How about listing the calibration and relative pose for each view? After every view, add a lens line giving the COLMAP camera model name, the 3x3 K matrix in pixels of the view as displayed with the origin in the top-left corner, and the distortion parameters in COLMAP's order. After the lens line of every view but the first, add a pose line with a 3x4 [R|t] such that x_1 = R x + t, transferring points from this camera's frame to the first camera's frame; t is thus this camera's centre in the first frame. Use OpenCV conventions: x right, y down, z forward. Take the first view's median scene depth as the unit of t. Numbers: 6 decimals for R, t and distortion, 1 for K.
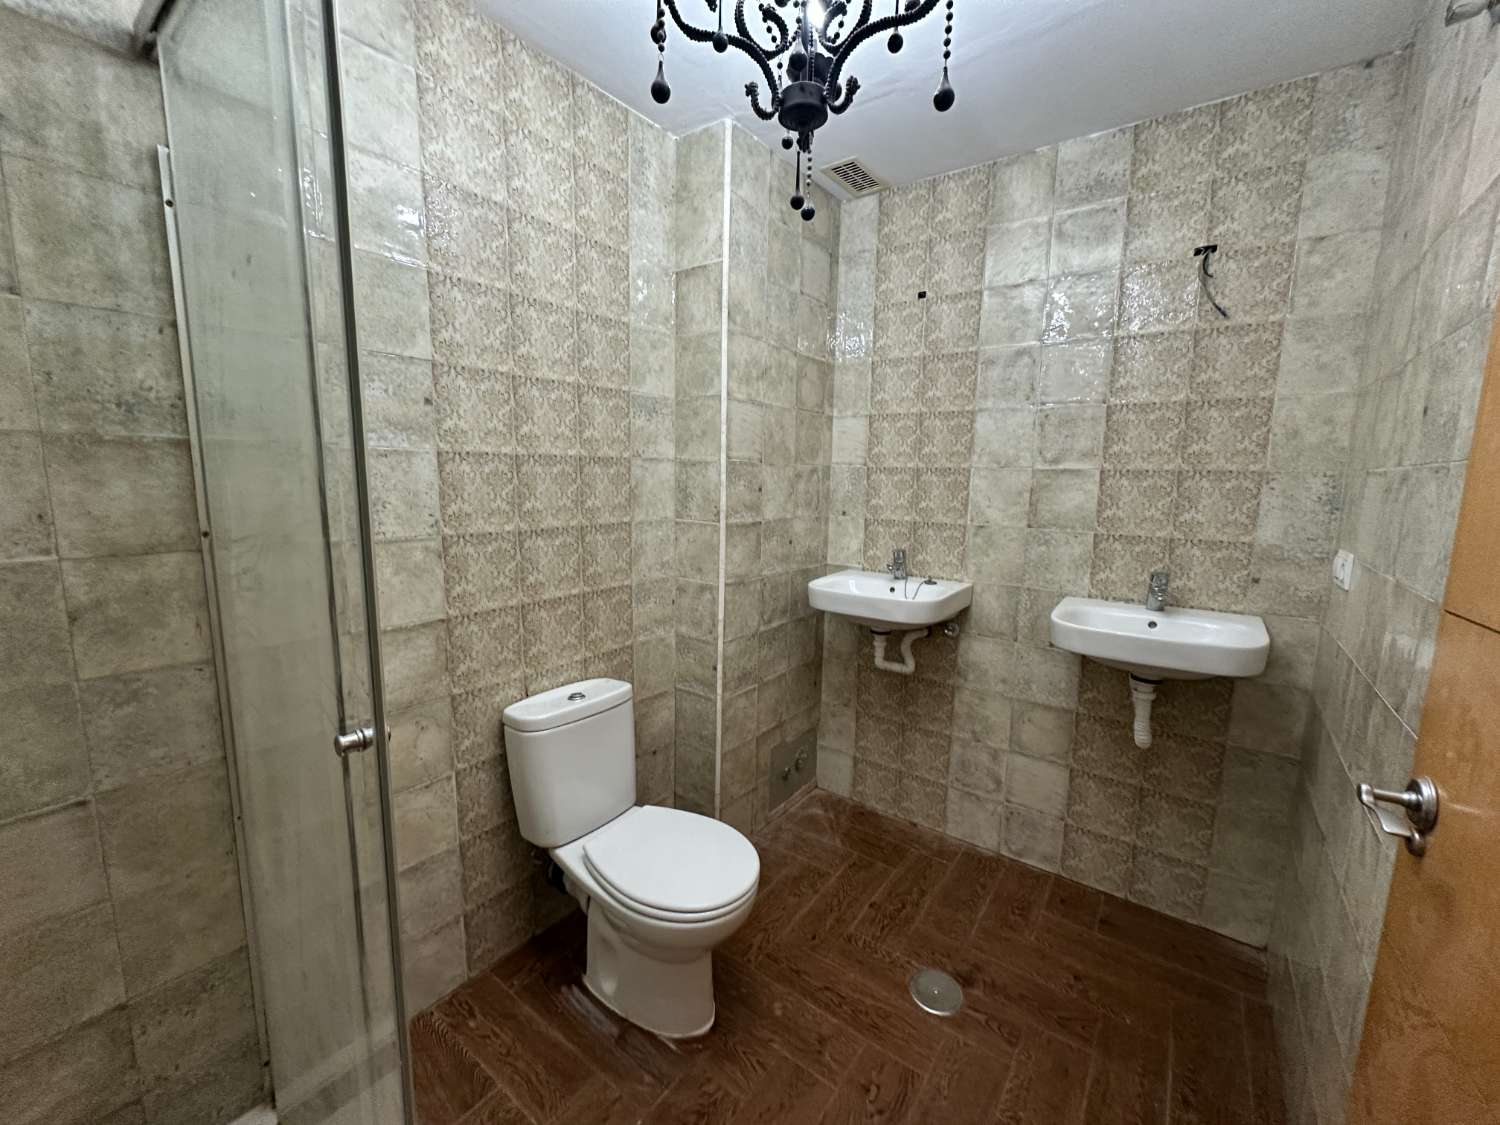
lens RADIAL K [[599.8, 0, 747.8], [0, 599.8, 562.4], [0, 0, 1]] dist [-0.001859, -0.000048]
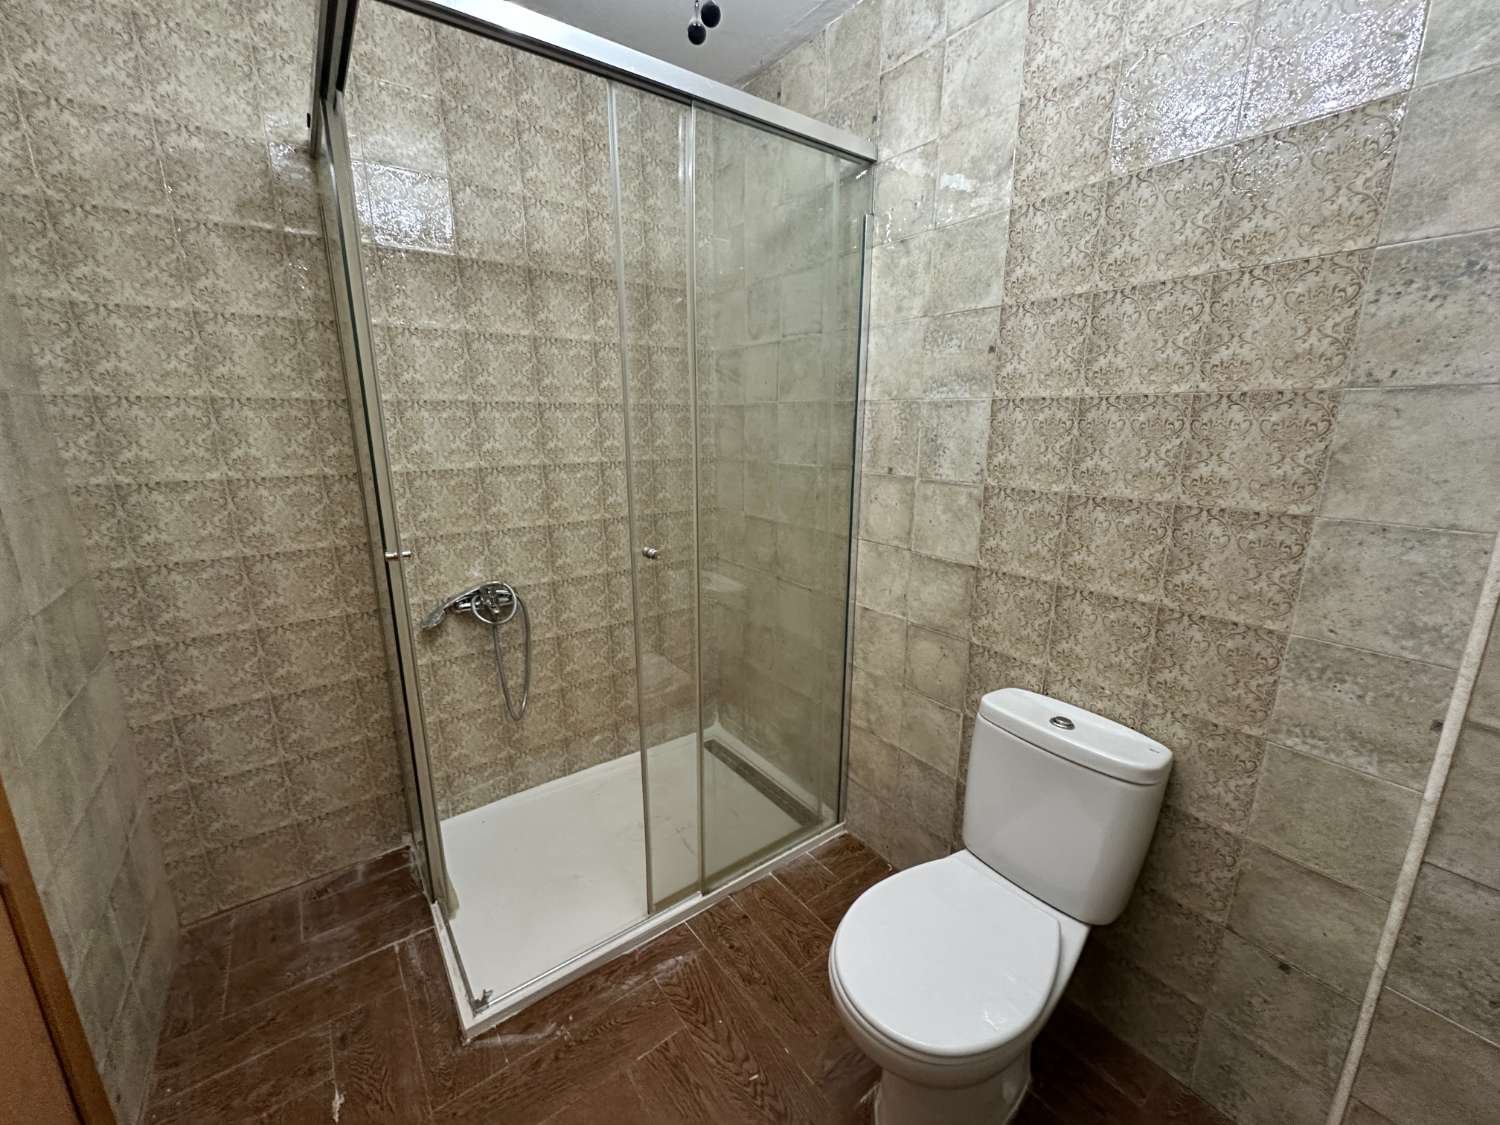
lens RADIAL K [[599.8, 0, 747.0], [0, 599.8, 561.3], [0, 0, 1]] dist [-0.001859, -0.000048]
pose [[-0.284303, 0.201976, -0.937218, 0.560176], [-0.151812, 0.955740, 0.252020, -0.112609], [0.946639, 0.213931, -0.241057, 0.873707]]
